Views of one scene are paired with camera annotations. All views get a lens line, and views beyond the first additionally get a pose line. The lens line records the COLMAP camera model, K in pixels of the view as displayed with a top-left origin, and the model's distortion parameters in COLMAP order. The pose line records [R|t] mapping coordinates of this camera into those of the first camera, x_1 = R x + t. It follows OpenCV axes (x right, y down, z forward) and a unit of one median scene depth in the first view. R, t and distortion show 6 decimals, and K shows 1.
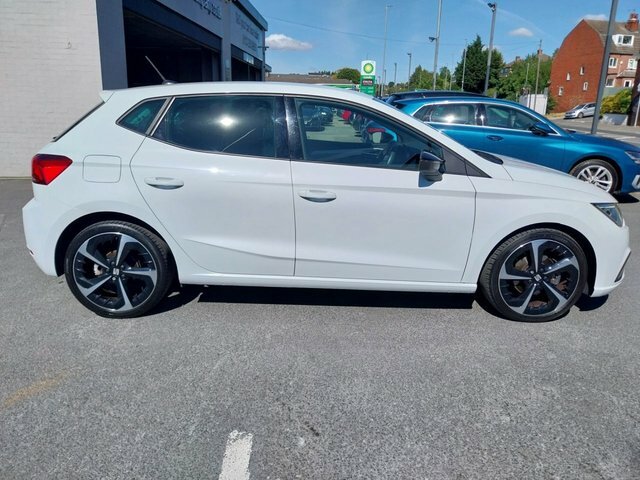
lens RADIAL K [[487.0, 0, 319.4], [0, 487.0, 215.3], [0, 0, 1]] dist [0.060605, -0.086073]
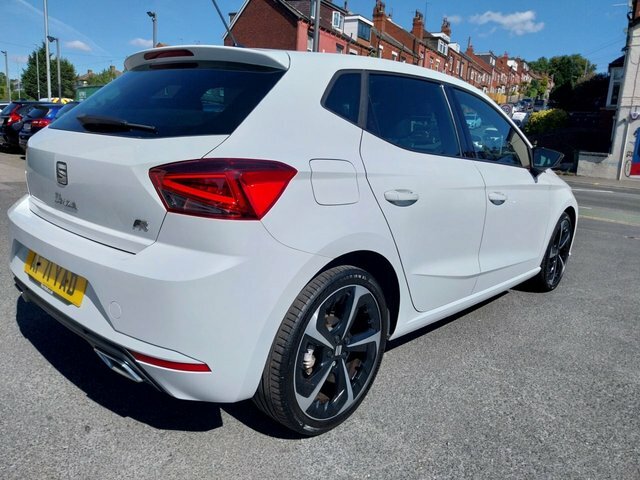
lens RADIAL K [[488.2, 0, 319.2], [0, 488.2, 222.6], [0, 0, 1]] dist [0.066992, -0.103005]
pose [[0.670524, -0.111825, 0.733412, -0.854109], [0.125292, 0.991444, 0.036618, -0.066636], [-0.731231, 0.067337, 0.678798, 0.596821]]
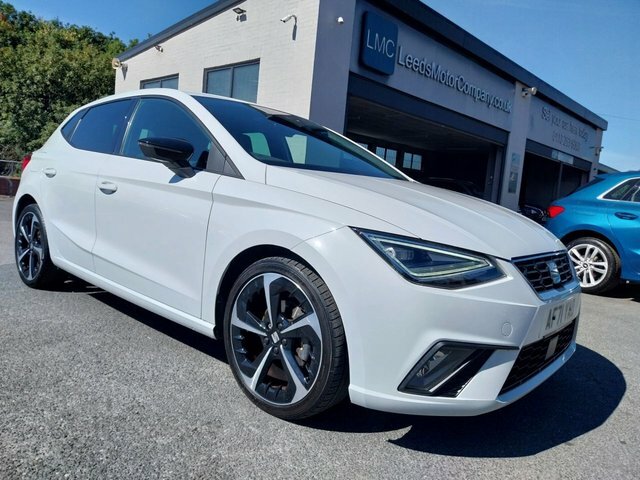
lens RADIAL K [[488.2, 0, 319.2], [0, 488.2, 222.6], [0, 0, 1]] dist [0.066992, -0.103005]
pose [[0.742162, 0.089348, -0.664238, 0.901043], [-0.225921, 0.966422, -0.122430, 0.048586], [0.630995, 0.240928, 0.737427, 0.537537]]
